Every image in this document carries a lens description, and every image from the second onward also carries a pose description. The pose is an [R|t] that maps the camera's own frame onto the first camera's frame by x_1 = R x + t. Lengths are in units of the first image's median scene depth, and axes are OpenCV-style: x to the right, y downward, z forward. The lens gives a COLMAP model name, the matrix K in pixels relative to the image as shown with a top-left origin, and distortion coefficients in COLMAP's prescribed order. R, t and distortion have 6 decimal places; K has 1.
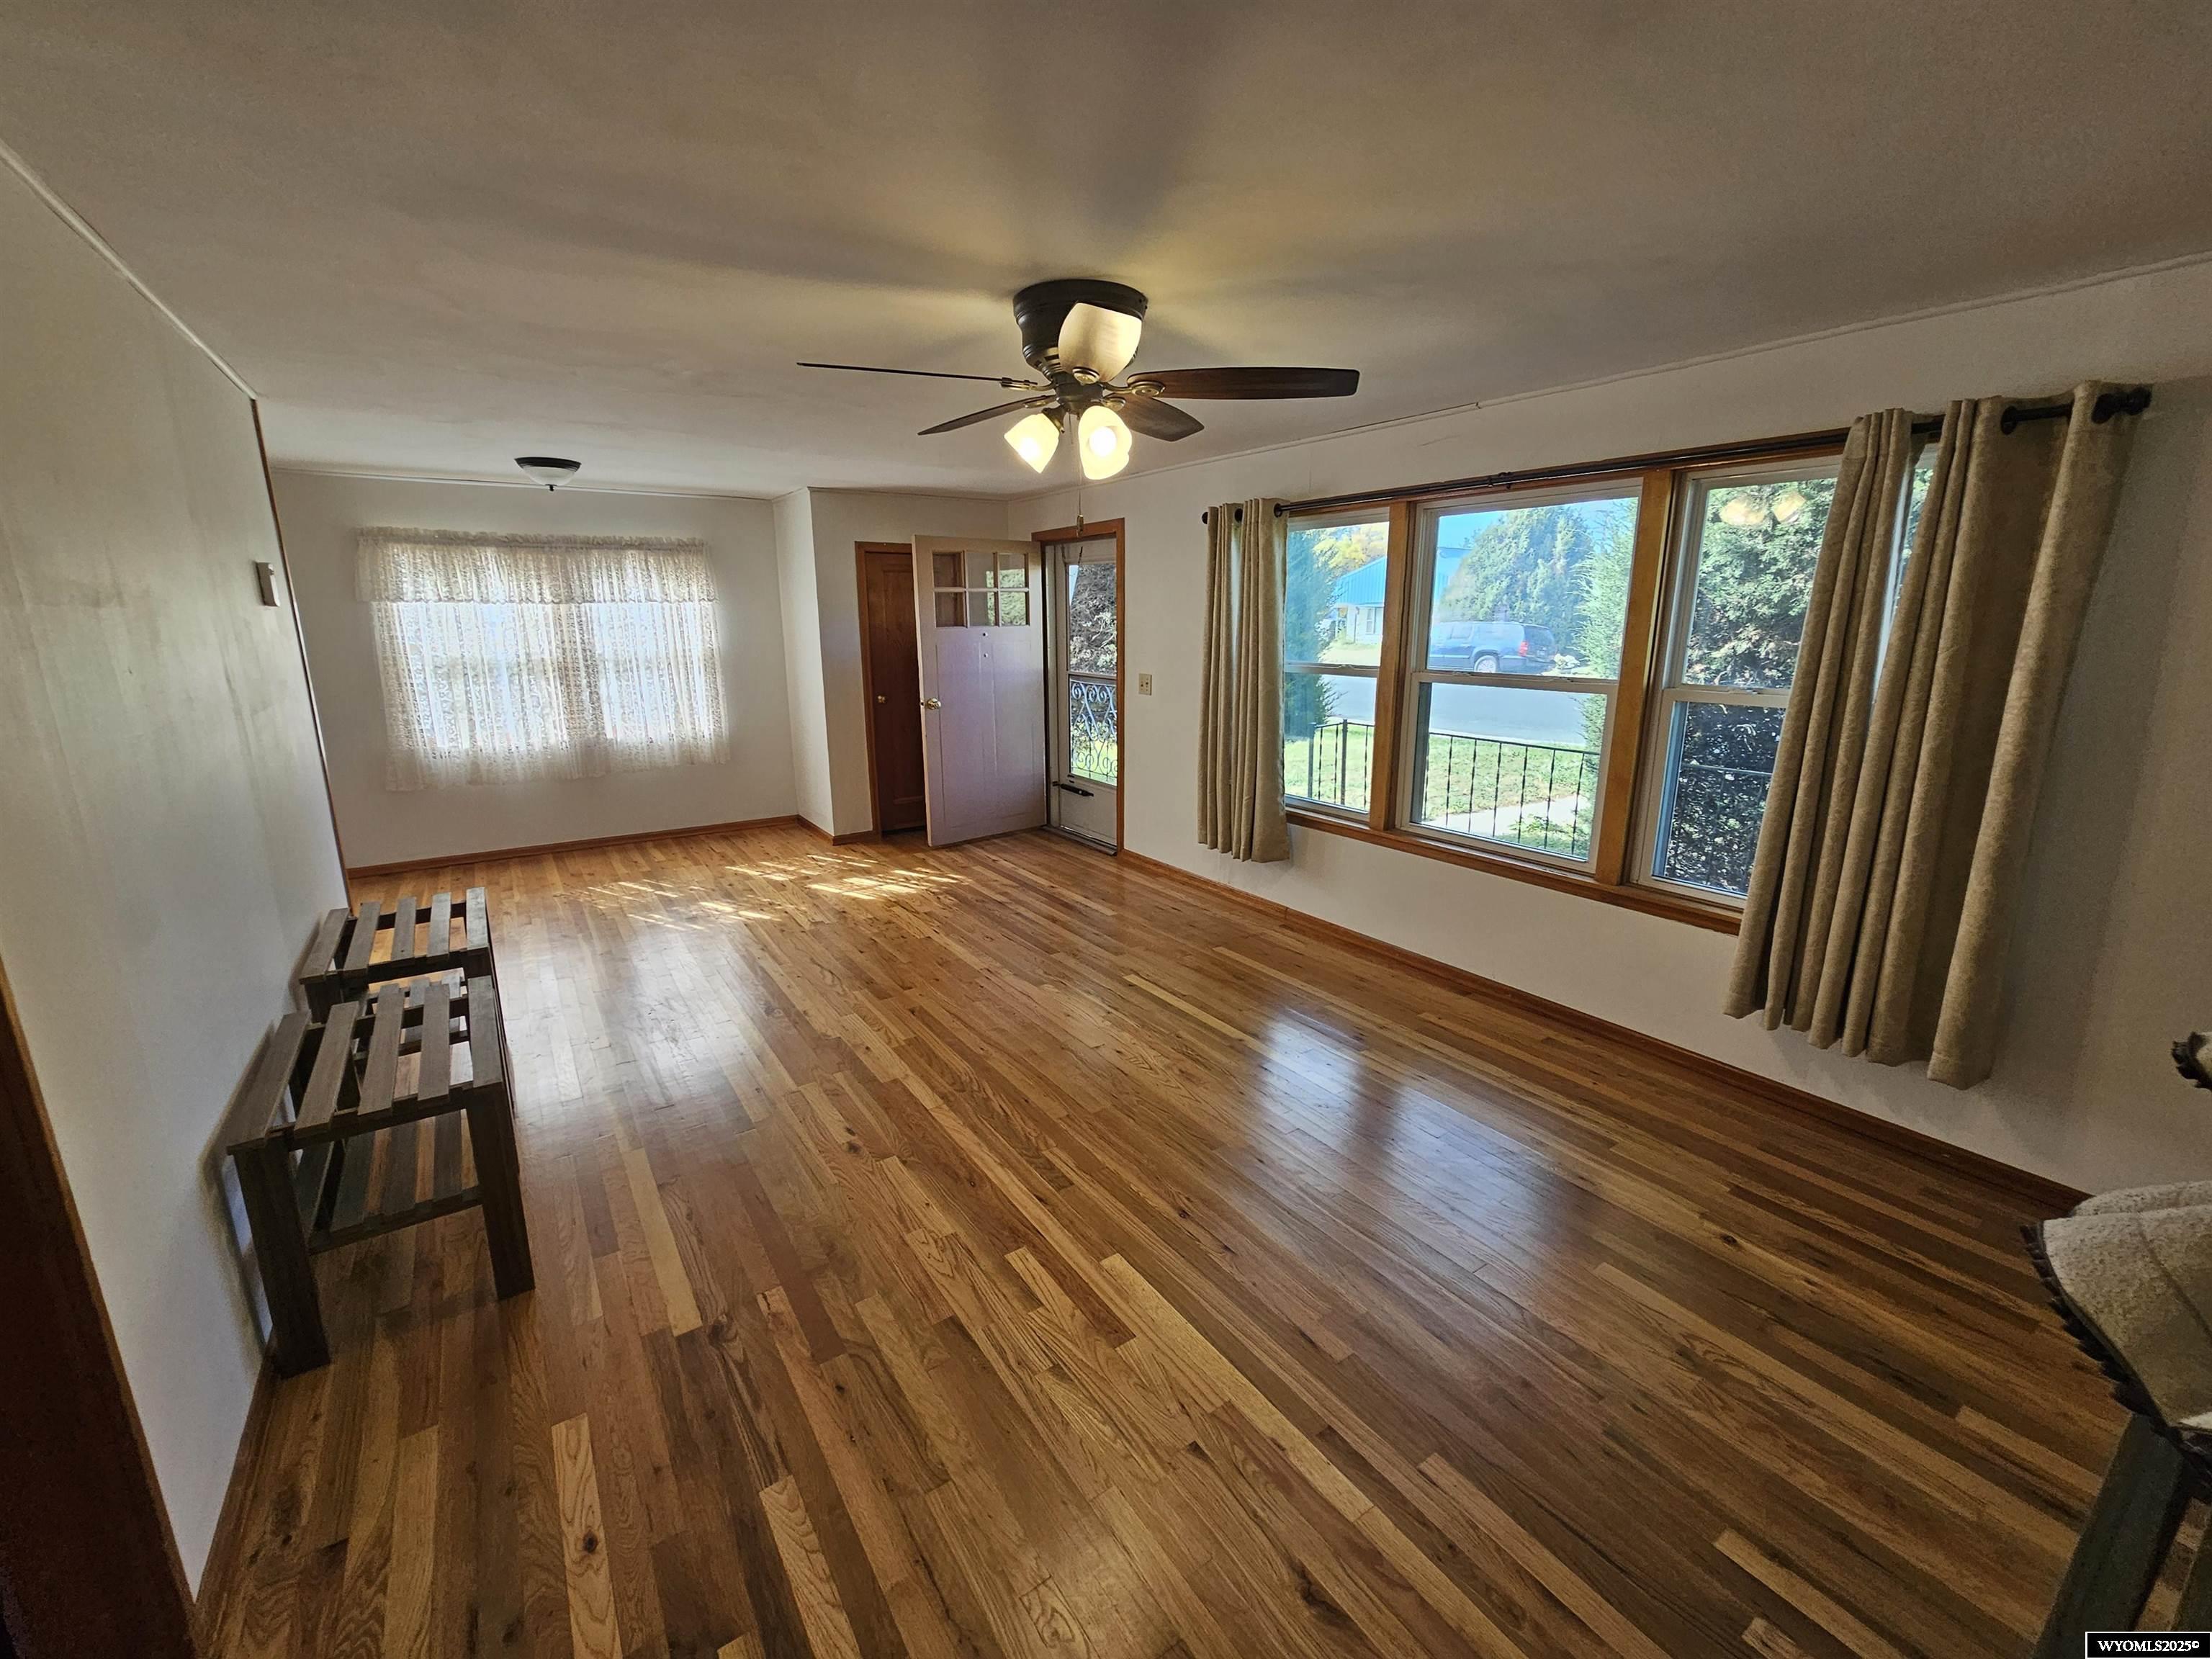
lens RADIAL K [[897.4, 0, 1108.9], [0, 897.4, 817.7], [0, 0, 1]] dist [-0.002042, 0.001839]
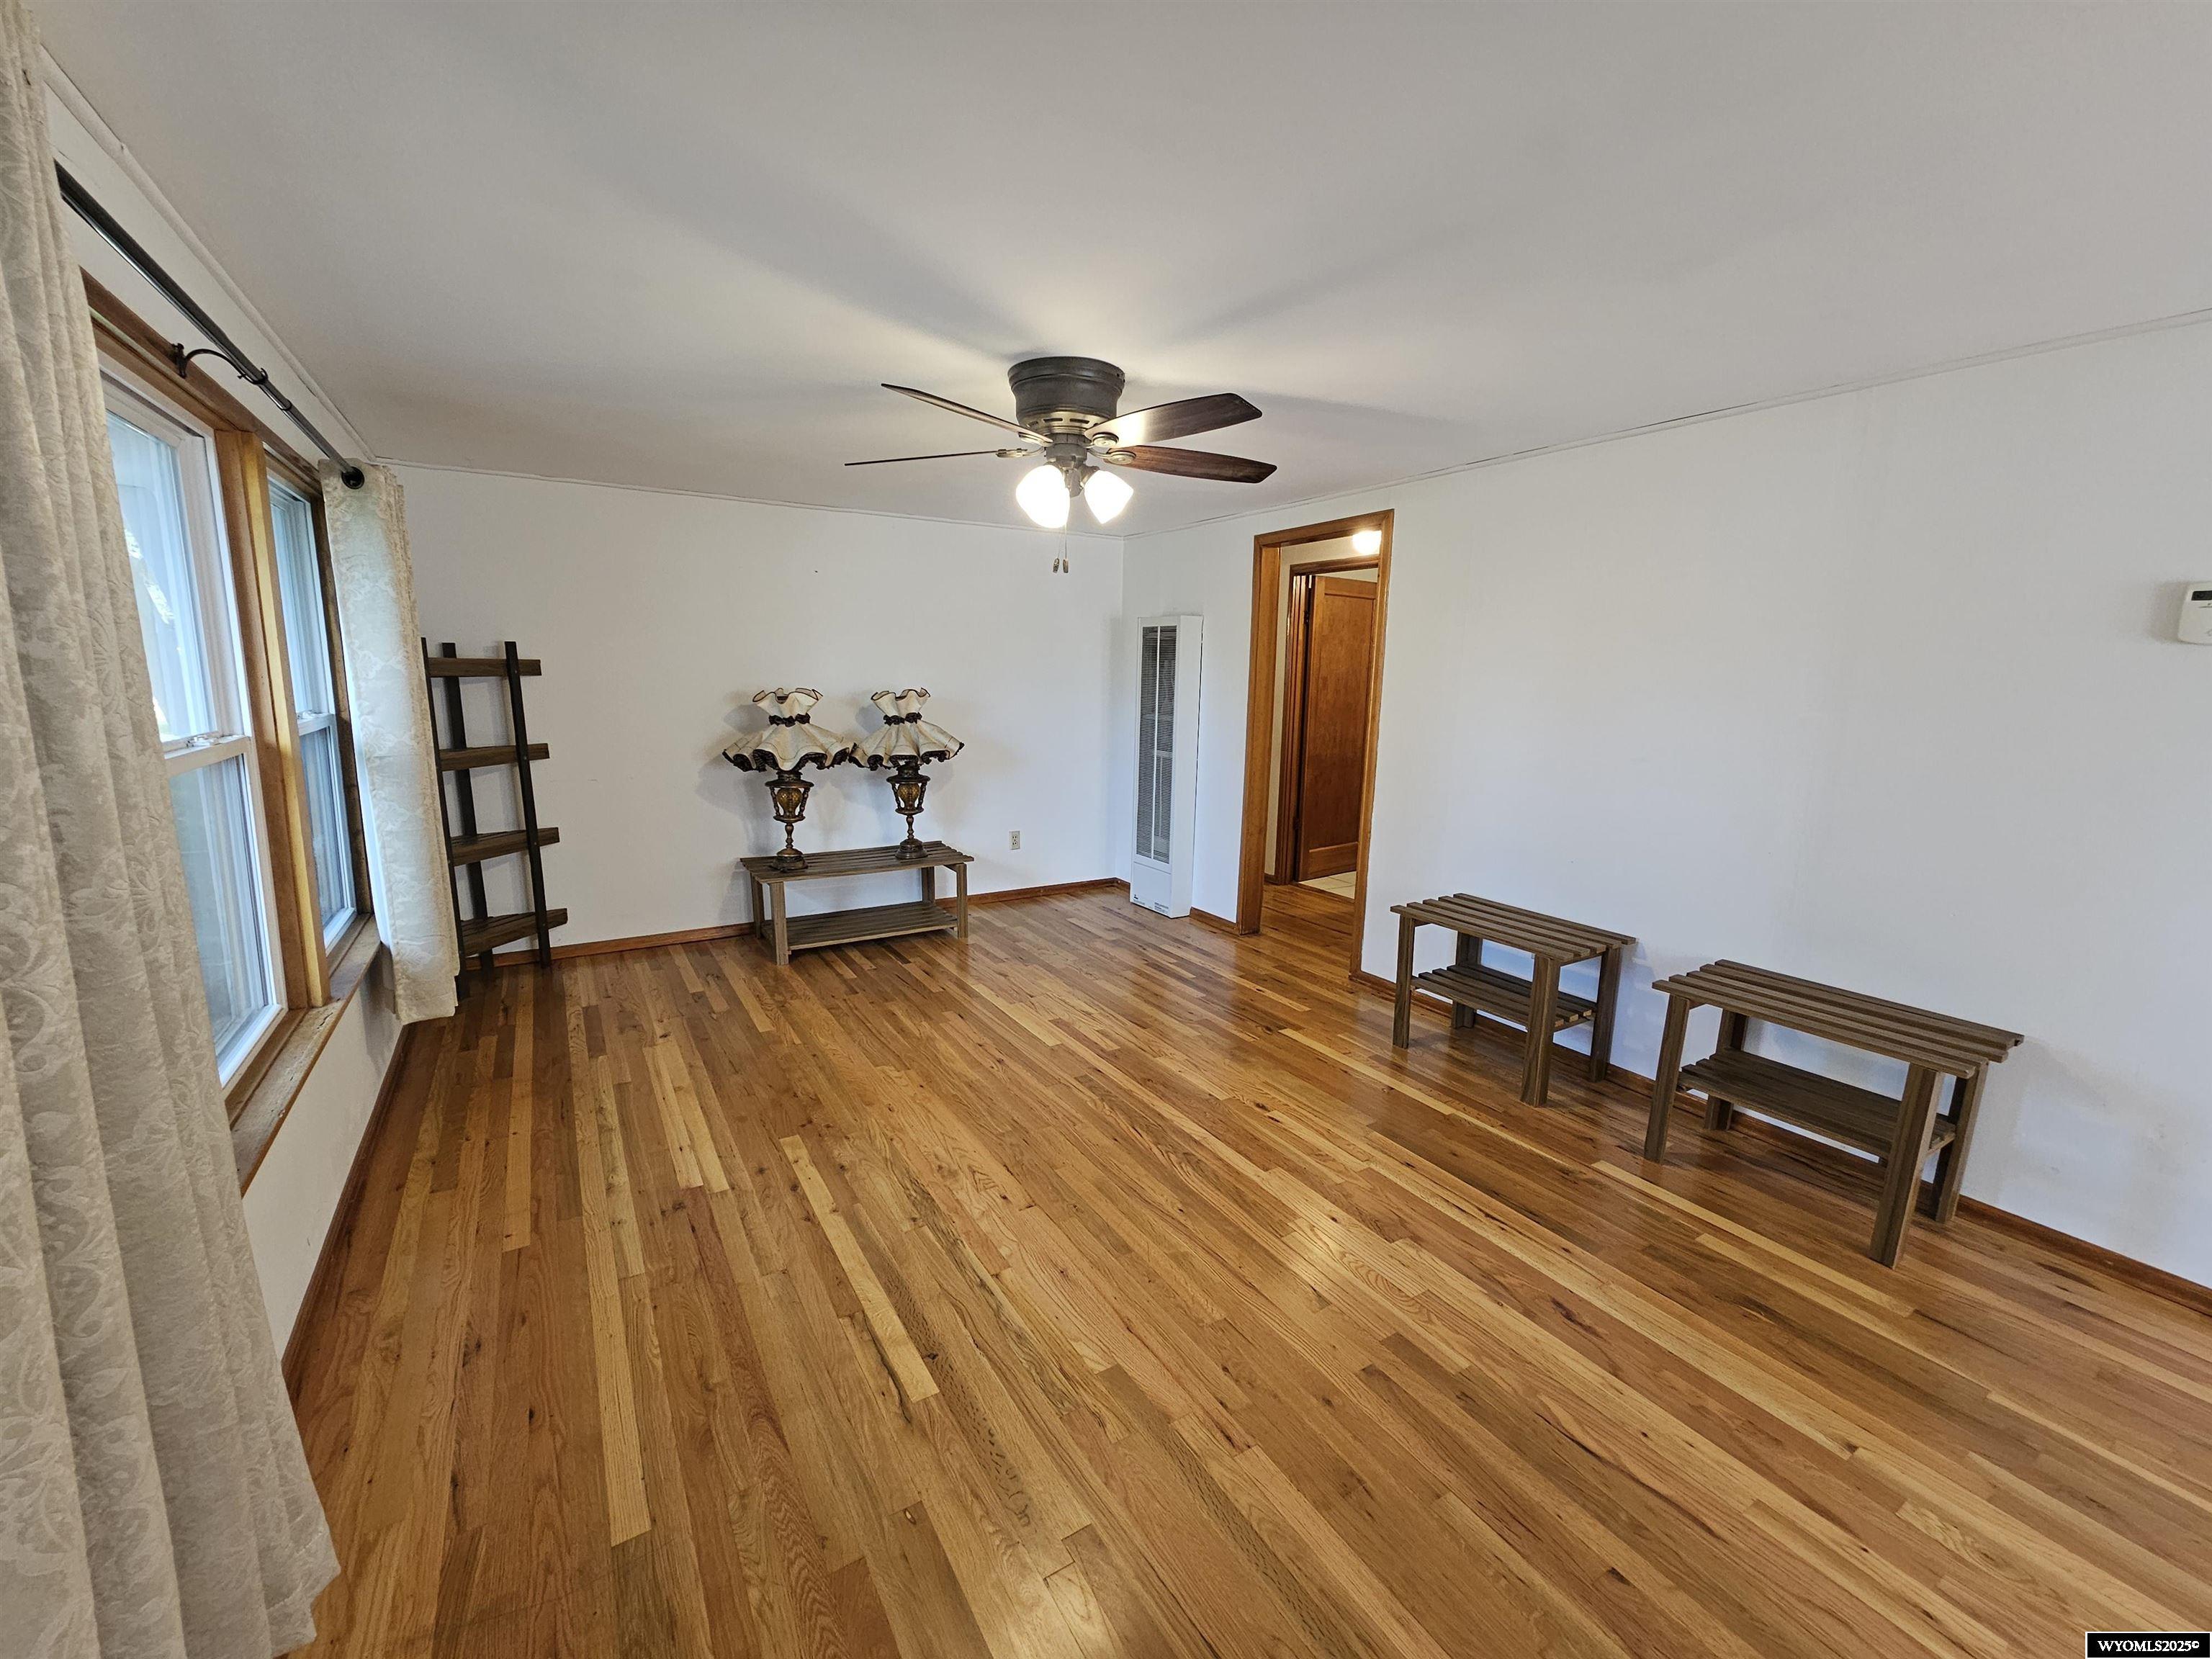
lens RADIAL K [[897.4, 0, 1102.7], [0, 897.4, 820.0], [0, 0, 1]] dist [-0.002042, 0.001839]
pose [[-0.998444, -0.023275, 0.050679, -0.132443], [-0.002010, 0.923170, 0.384387, -0.426796], [-0.055732, 0.383687, -0.921780, 1.968887]]
